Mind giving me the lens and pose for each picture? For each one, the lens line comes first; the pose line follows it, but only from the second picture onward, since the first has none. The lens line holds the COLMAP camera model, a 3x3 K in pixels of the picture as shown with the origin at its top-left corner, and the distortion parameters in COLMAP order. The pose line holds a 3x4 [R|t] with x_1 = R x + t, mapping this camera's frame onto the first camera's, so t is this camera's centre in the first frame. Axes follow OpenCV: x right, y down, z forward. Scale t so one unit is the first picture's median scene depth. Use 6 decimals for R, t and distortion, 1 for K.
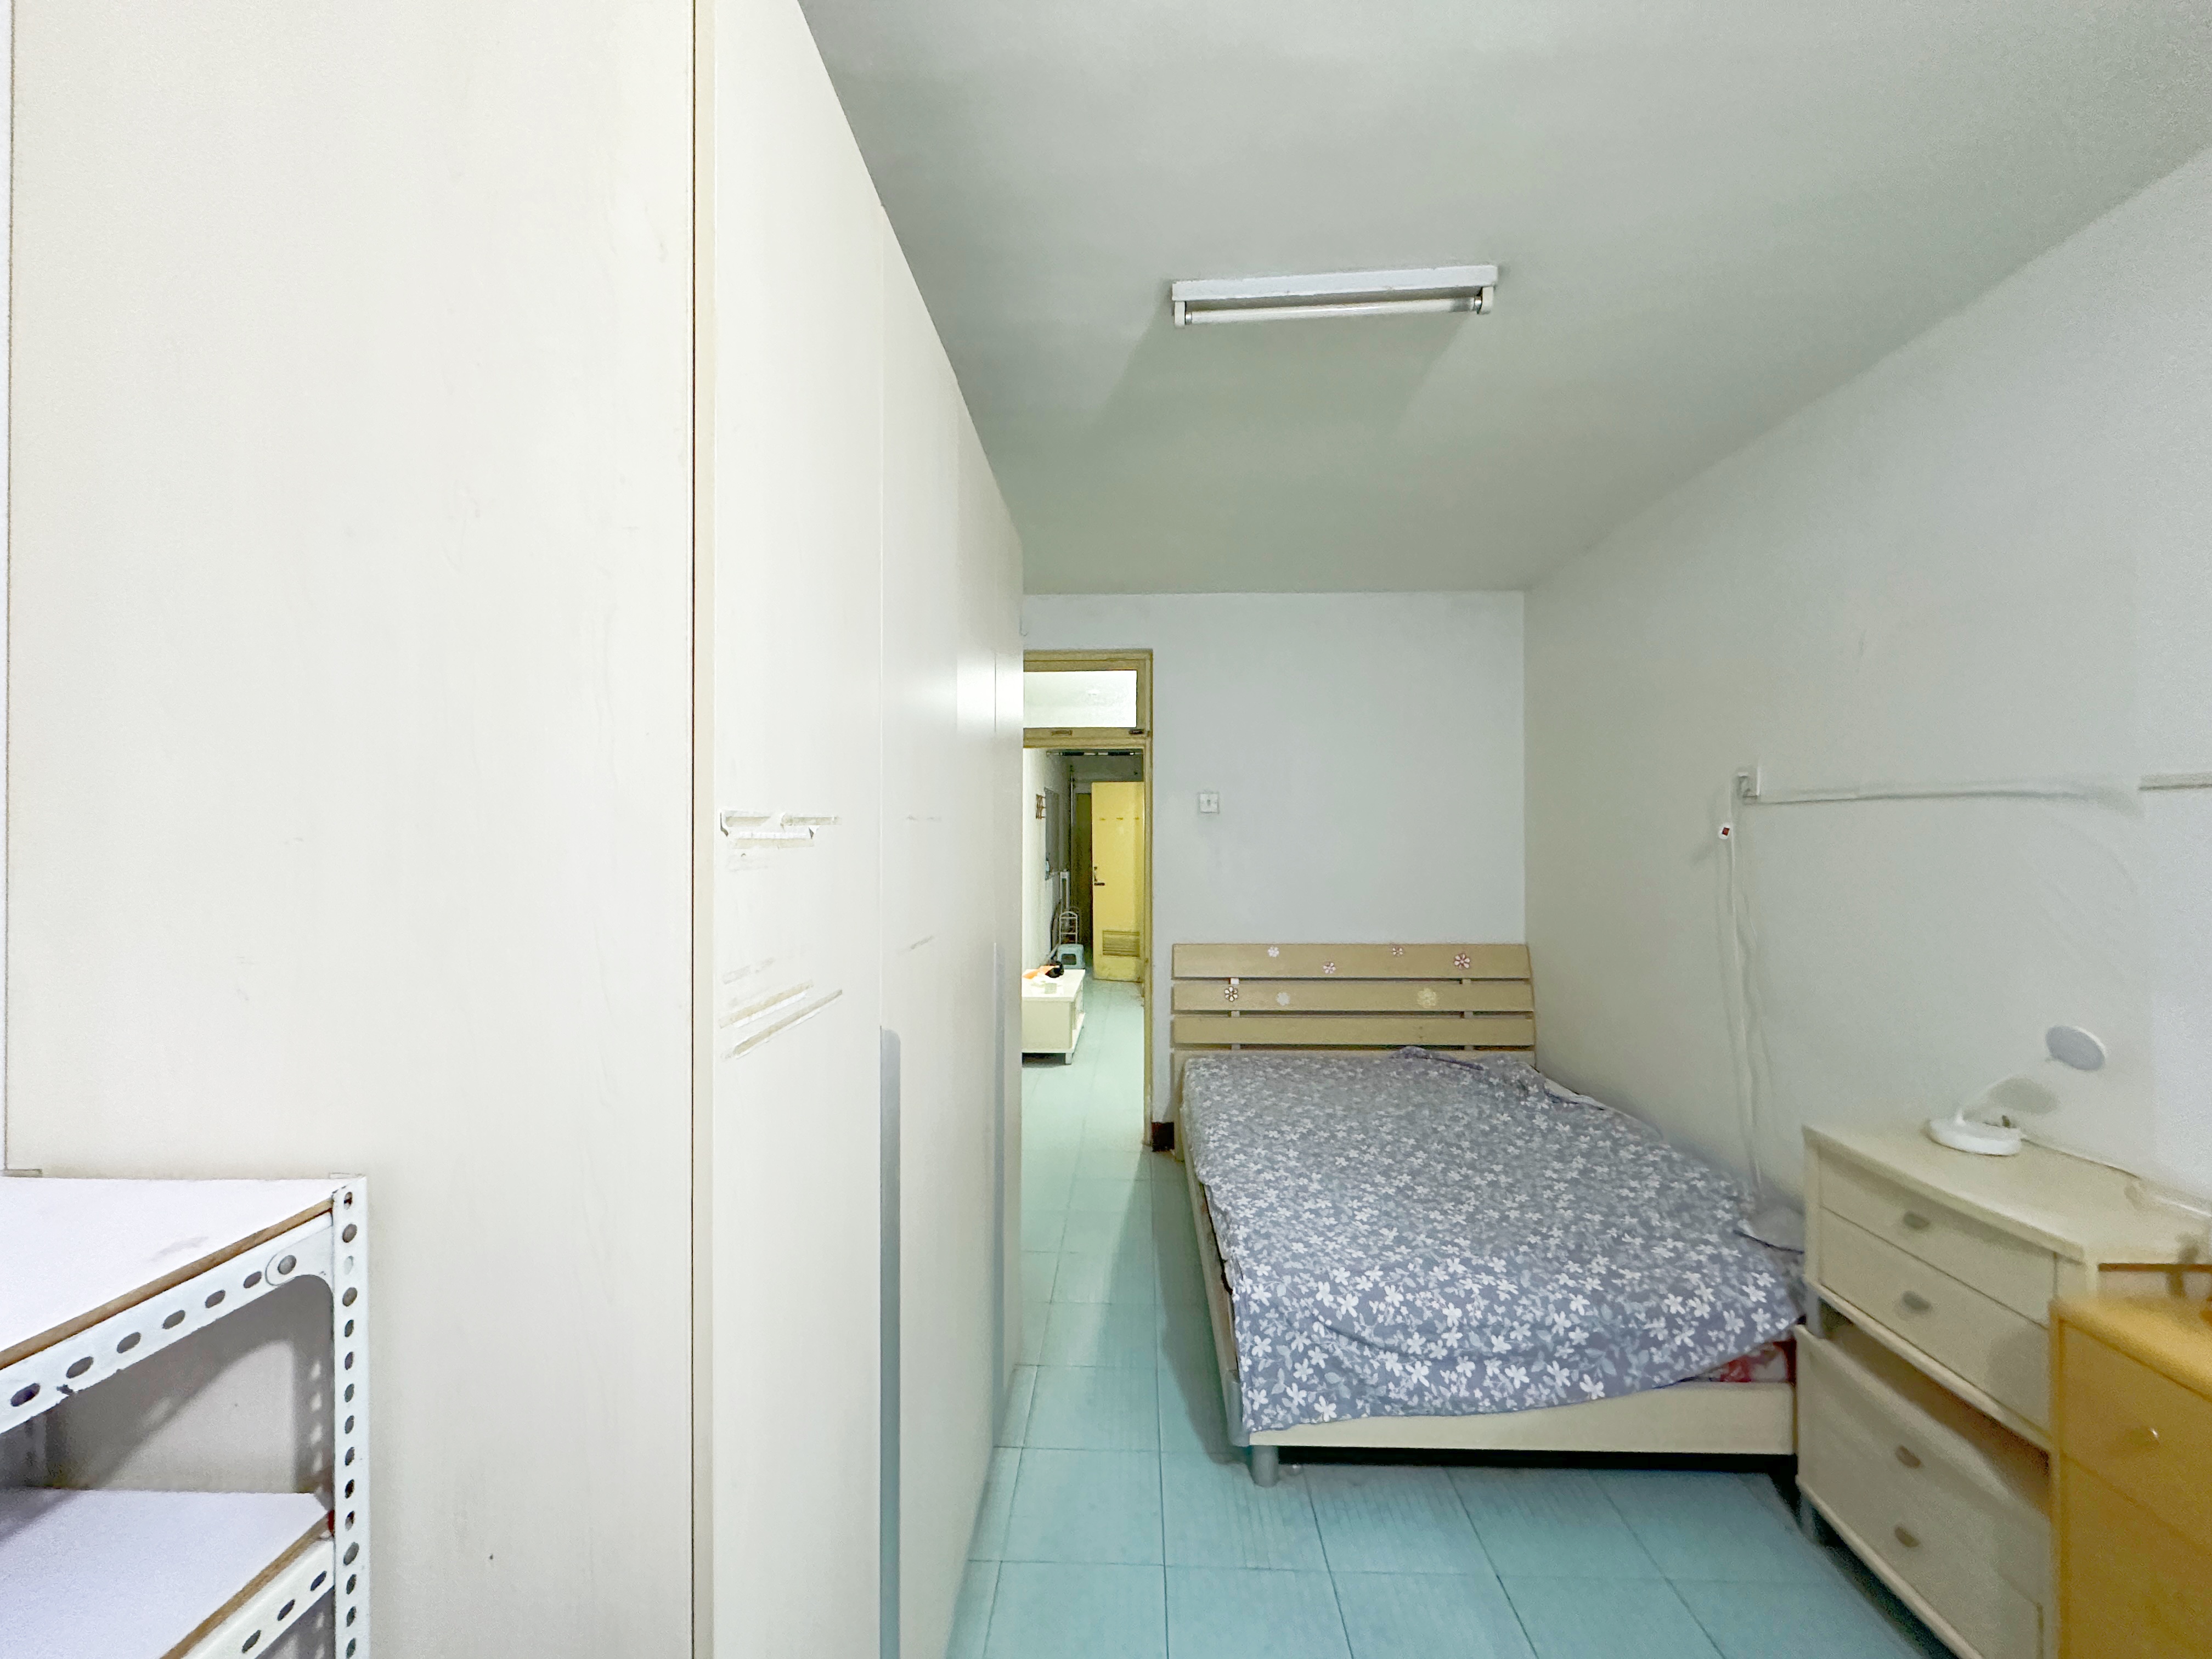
lens RADIAL K [[885.5, 0, 1107.3], [0, 885.5, 828.4], [0, 0, 1]] dist [0.000053, 0.000562]
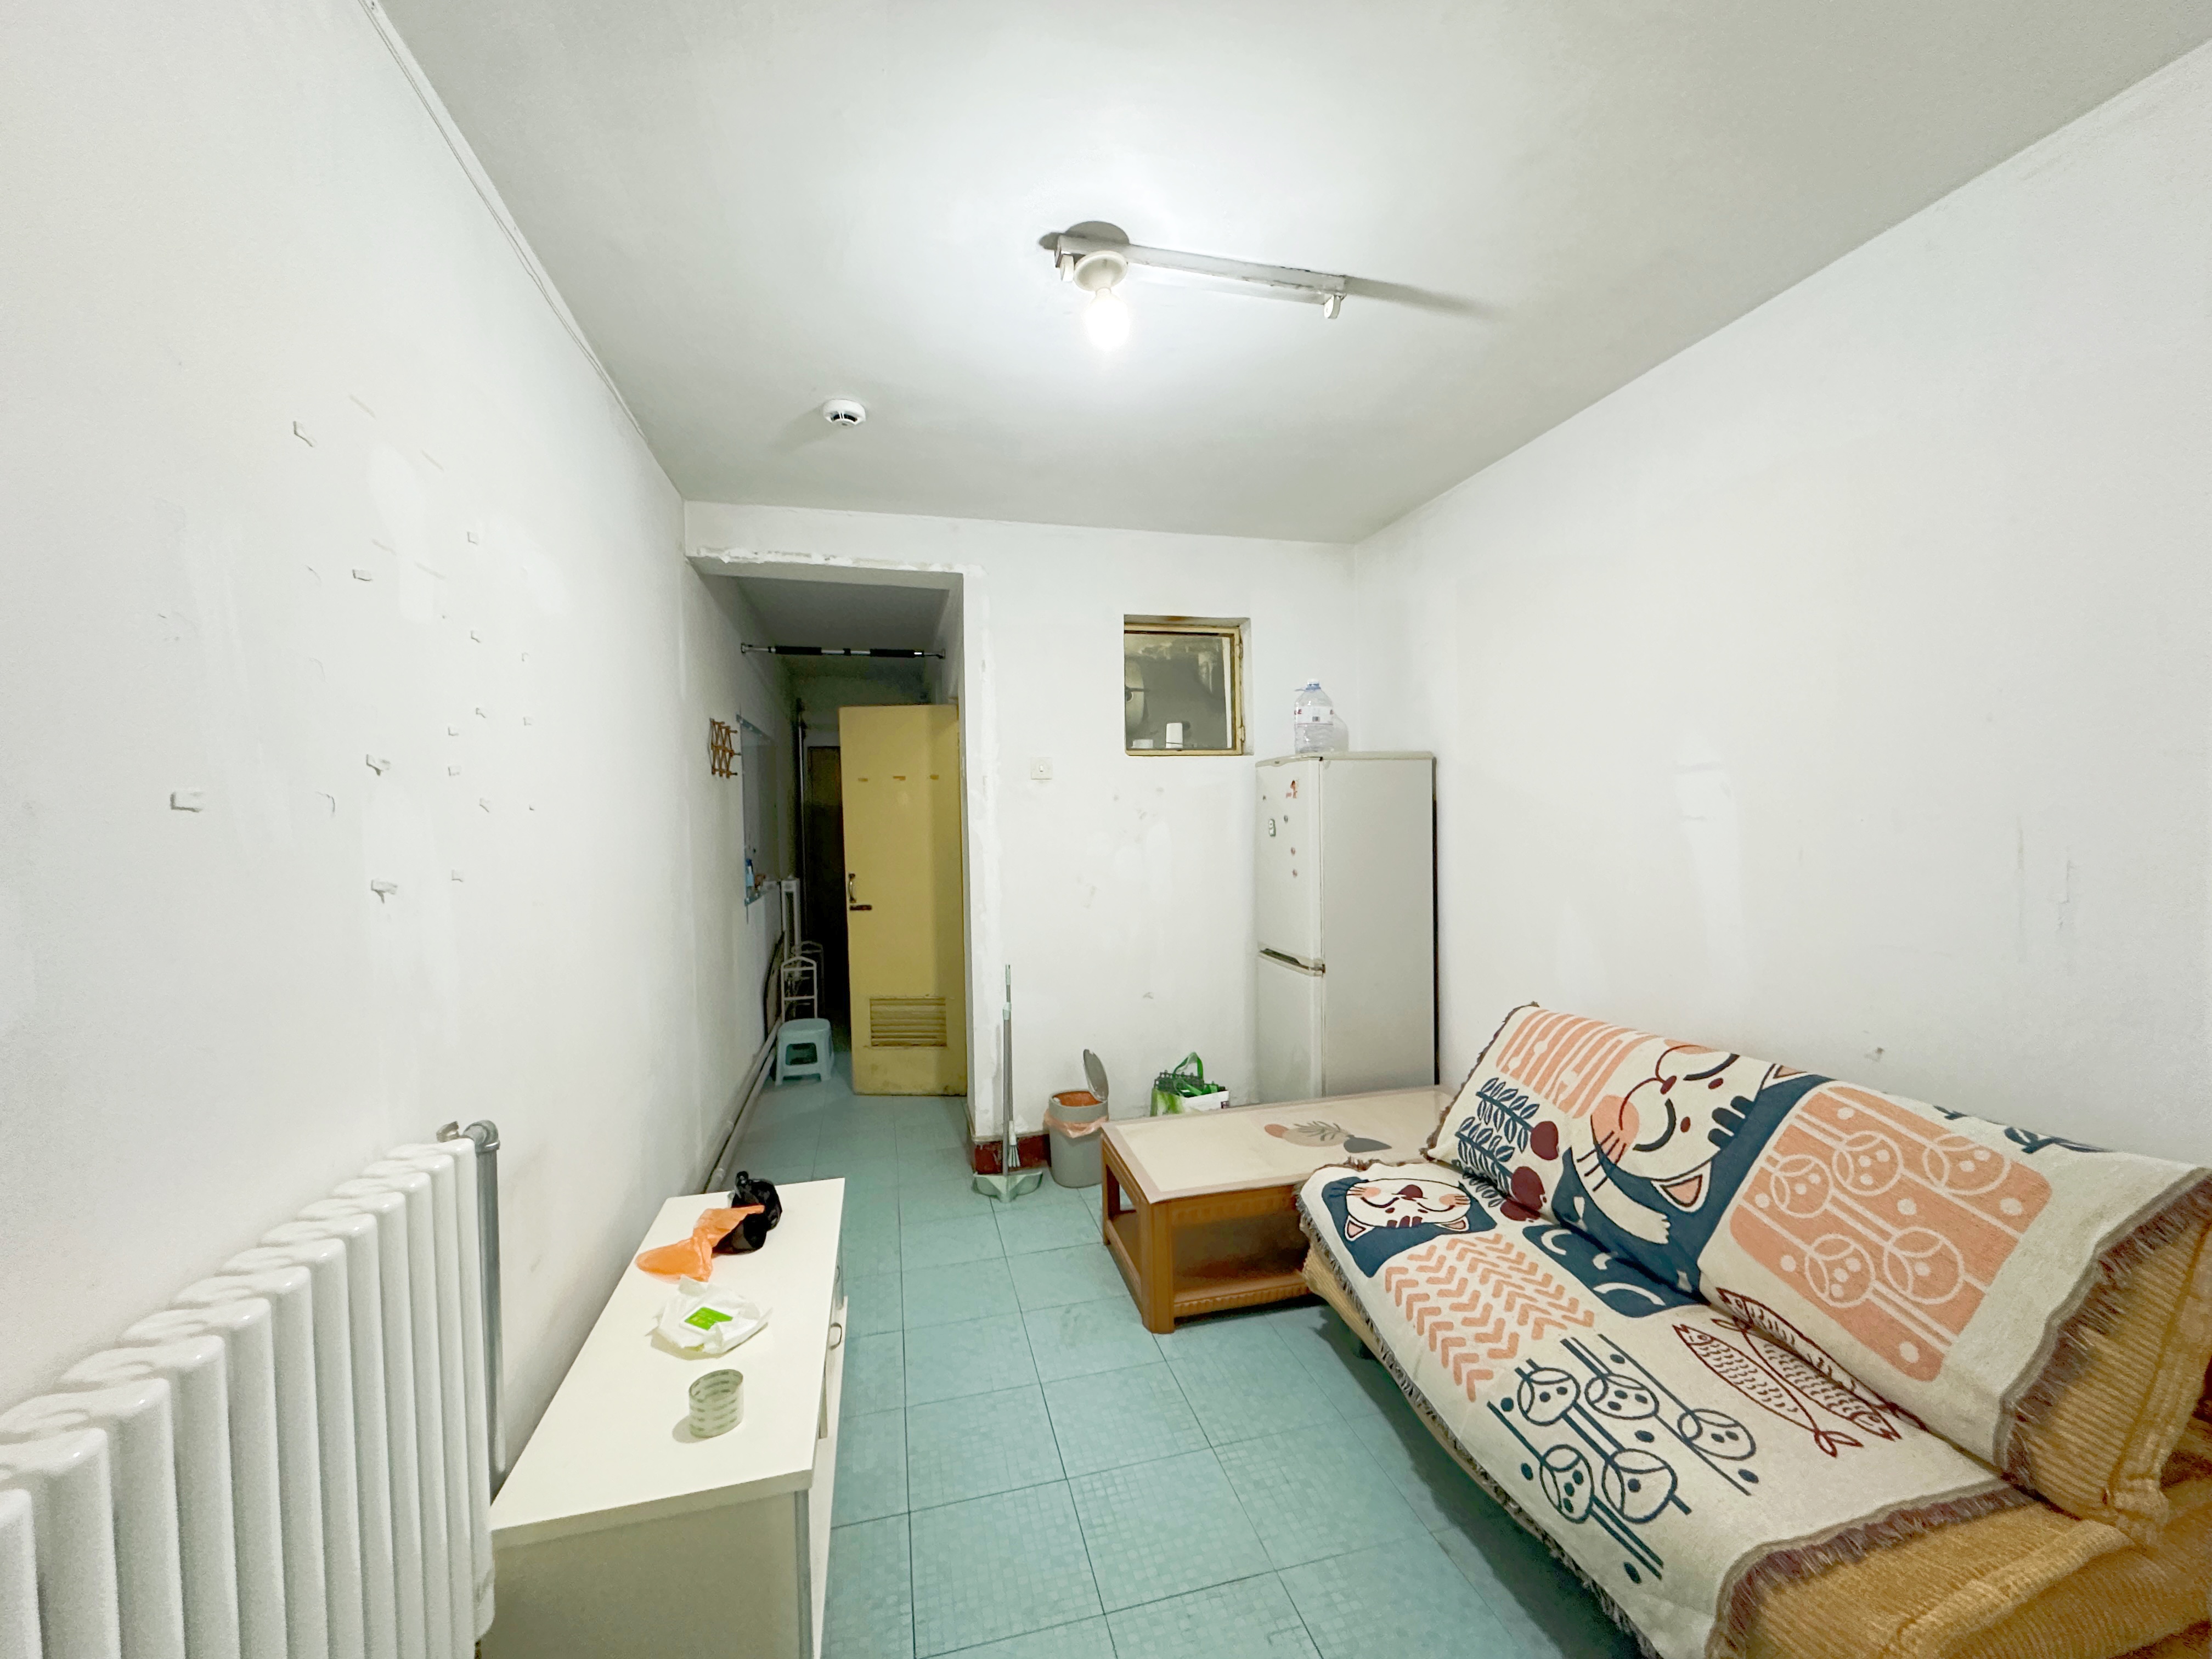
lens RADIAL K [[885.5, 0, 1111.7], [0, 885.5, 831.0], [0, 0, 1]] dist [0.000053, 0.000562]
pose [[0.958016, -0.025466, 0.285582, -0.014898], [0.017854, 0.999413, 0.029226, 0.006853], [-0.286158, -0.022900, 0.957909, 0.474521]]
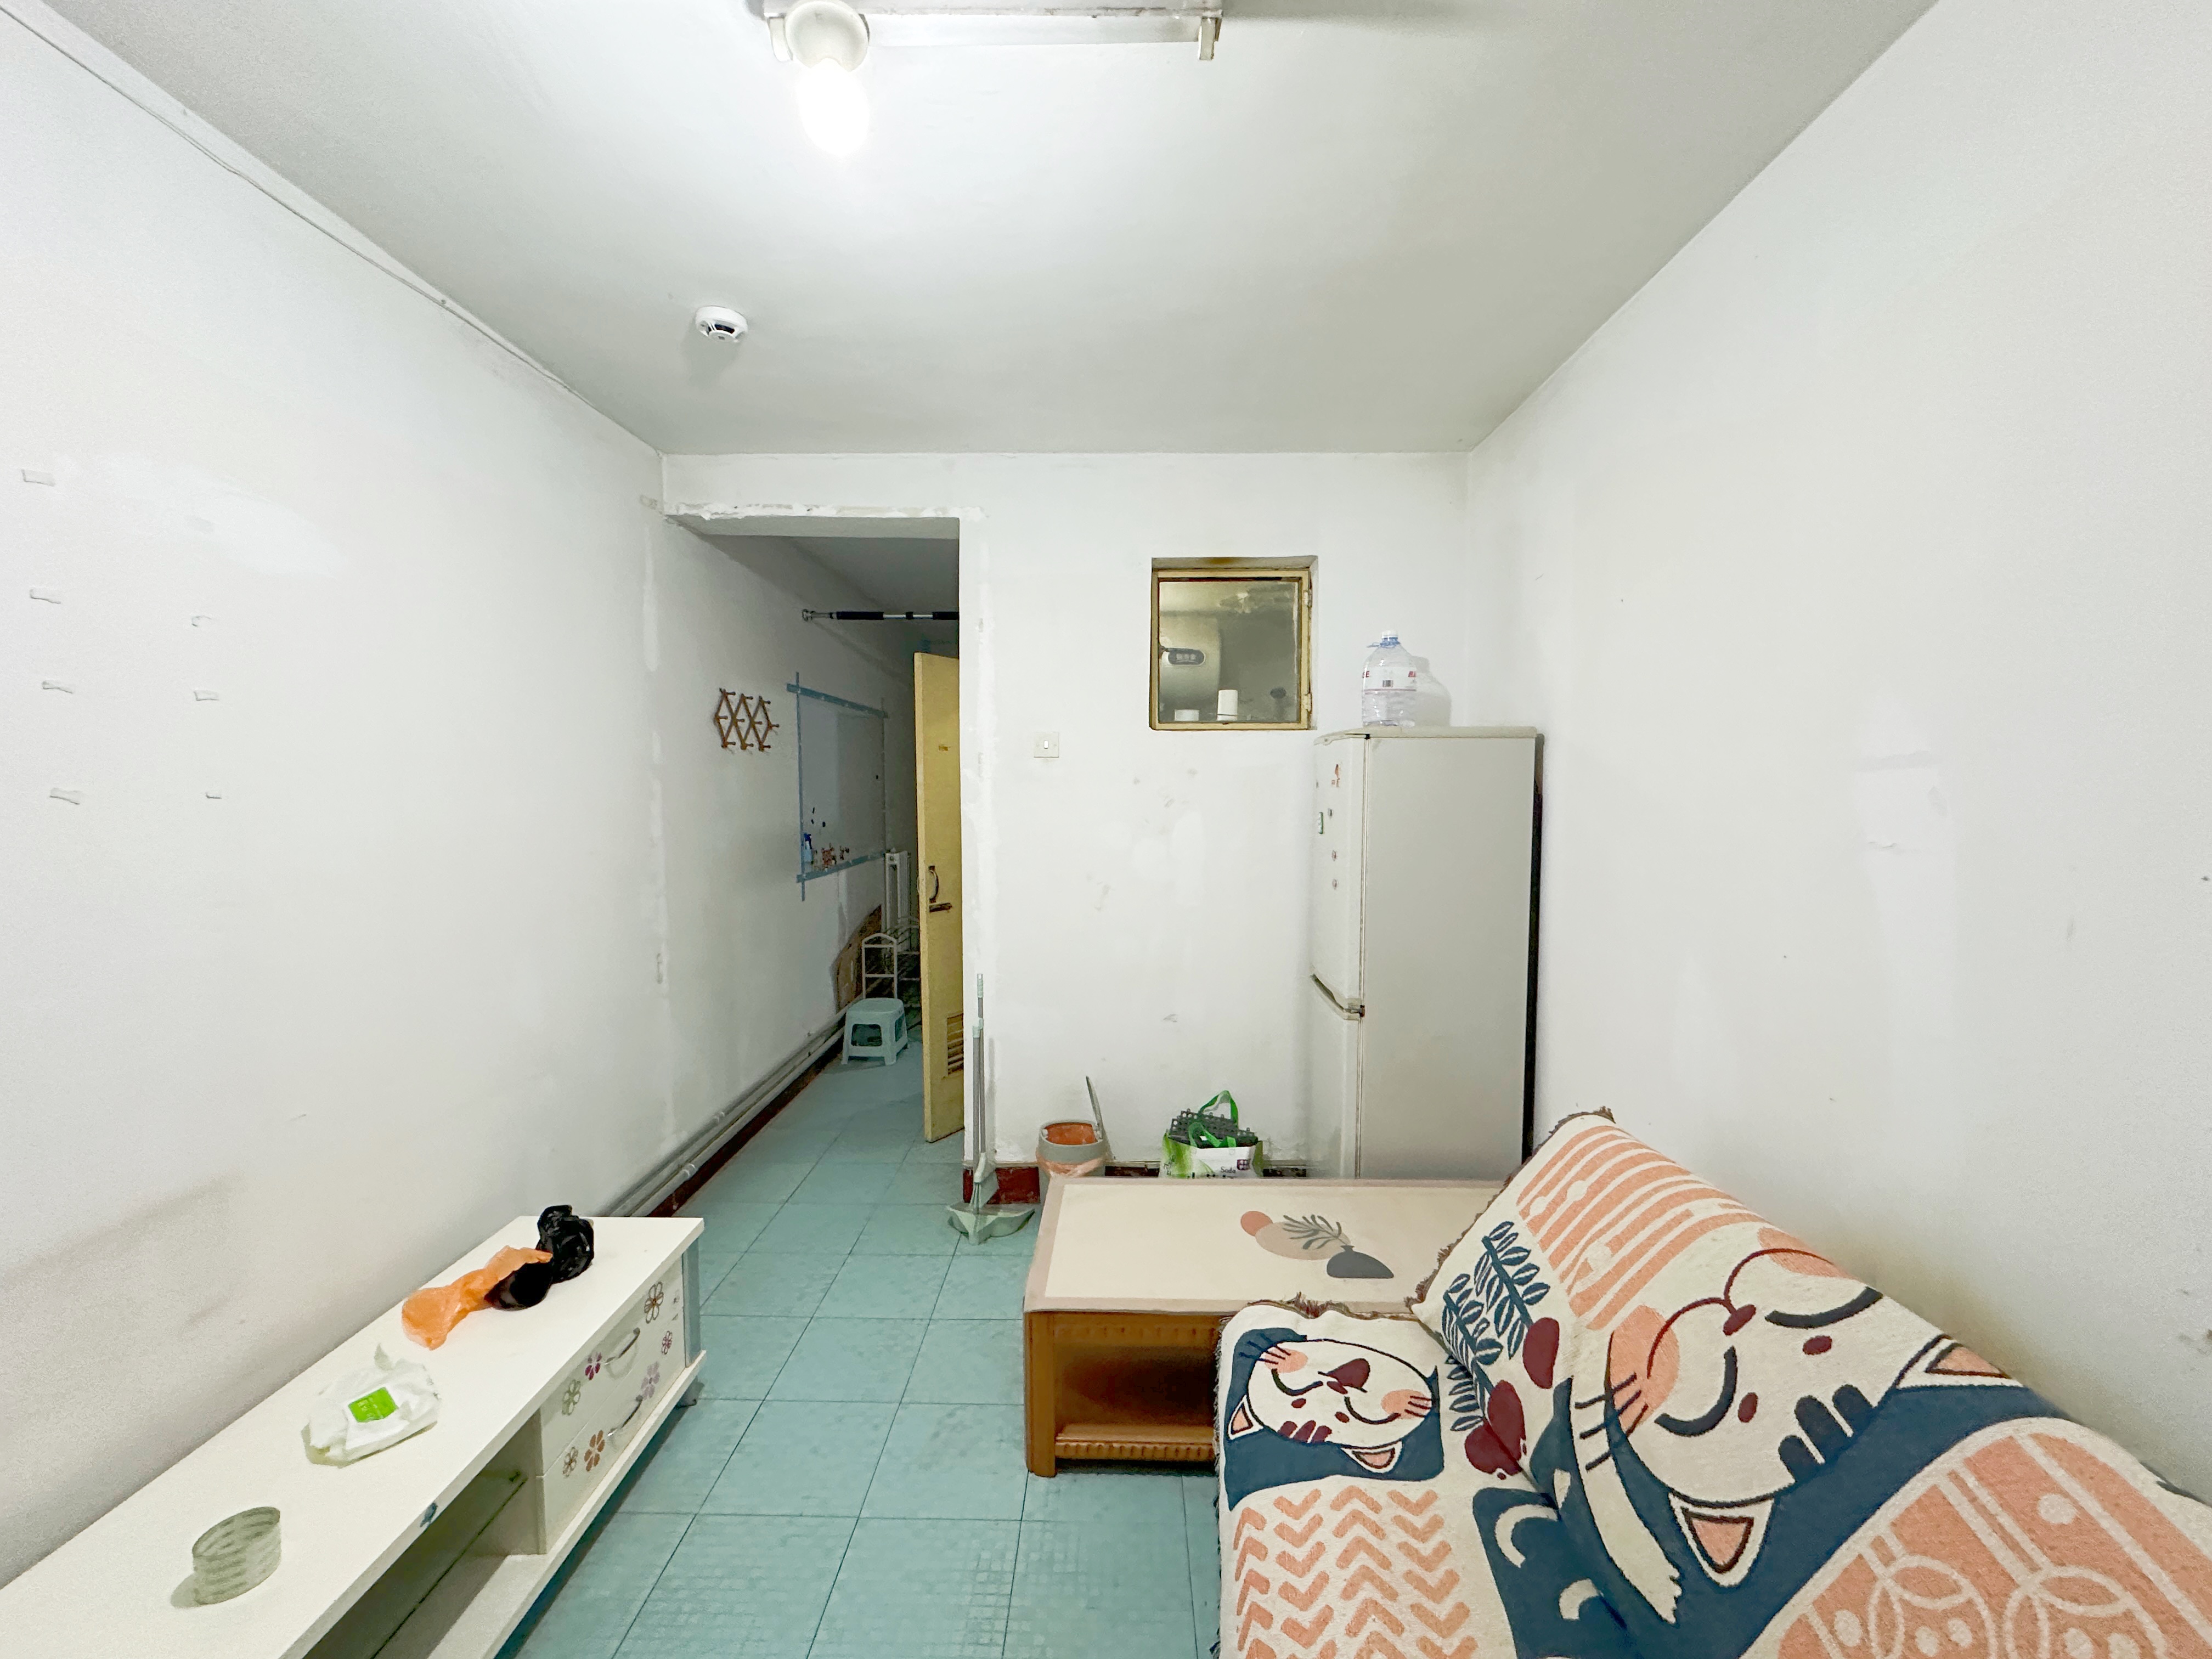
lens RADIAL K [[885.5, 0, 1108.0], [0, 885.5, 831.8], [0, 0, 1]] dist [0.000053, 0.000562]
pose [[0.999819, -0.001257, 0.018995, 0.086769], [0.000012, 0.997858, 0.065414, 0.000815], [-0.019037, -0.065402, 0.997677, 0.524414]]
